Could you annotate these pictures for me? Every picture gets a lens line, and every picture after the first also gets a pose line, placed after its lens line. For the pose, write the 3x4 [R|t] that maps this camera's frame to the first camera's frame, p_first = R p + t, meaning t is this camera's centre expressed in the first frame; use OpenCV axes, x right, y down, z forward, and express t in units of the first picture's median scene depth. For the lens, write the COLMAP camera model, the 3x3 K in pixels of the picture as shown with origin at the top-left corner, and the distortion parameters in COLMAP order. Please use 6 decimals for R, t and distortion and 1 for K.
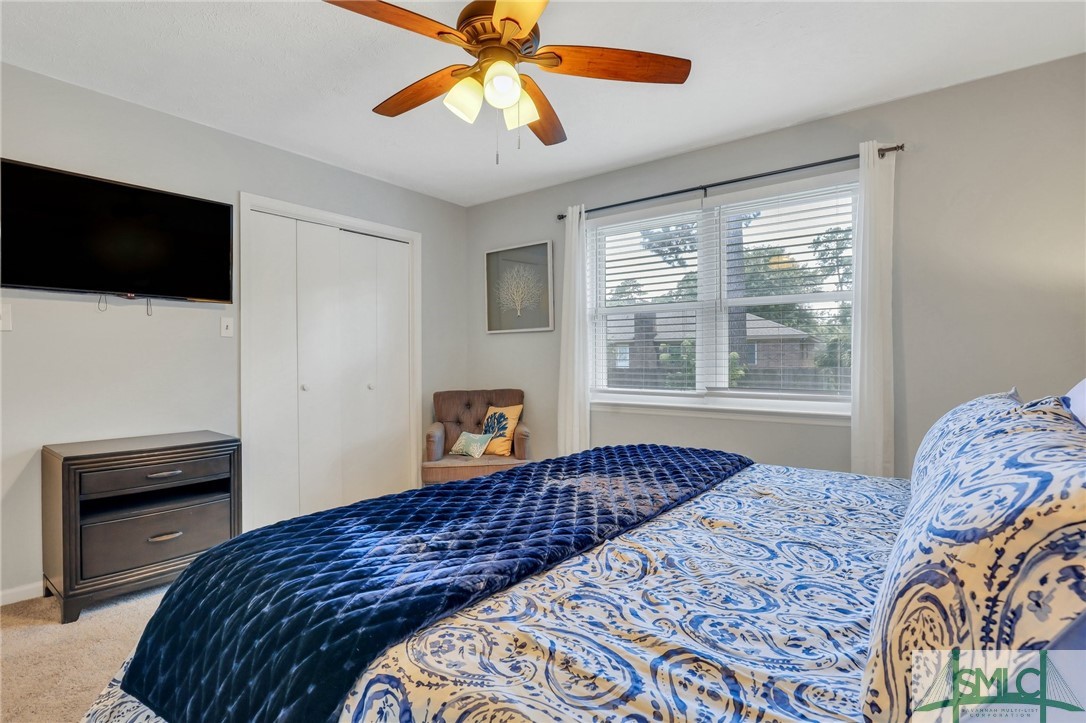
lens RADIAL K [[539.8, 0, 543.0], [0, 539.8, 361.5], [0, 0, 1]] dist [-0.000165, -0.000030]
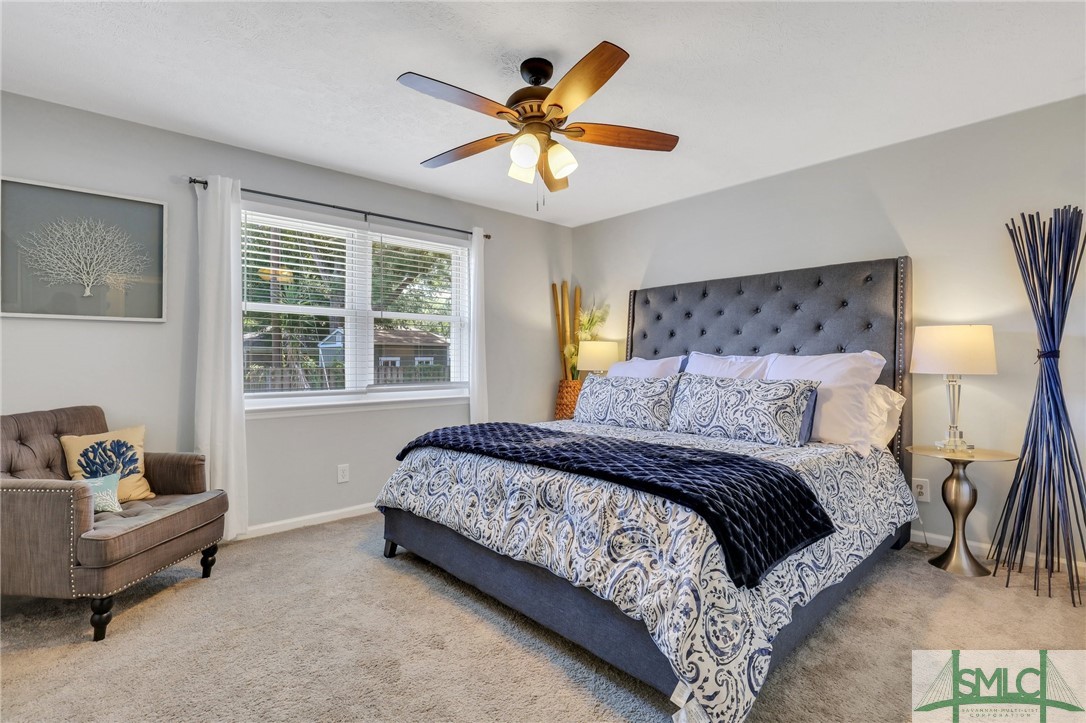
lens RADIAL K [[539.8, 0, 543.0], [0, 539.8, 361.5], [0, 0, 1]] dist [-0.000165, -0.000030]
pose [[0.168293, 0.001964, 0.985735, -0.752200], [0.008587, 0.999957, -0.003459, 0.004008], [-0.985700, 0.009047, 0.168269, 0.416853]]
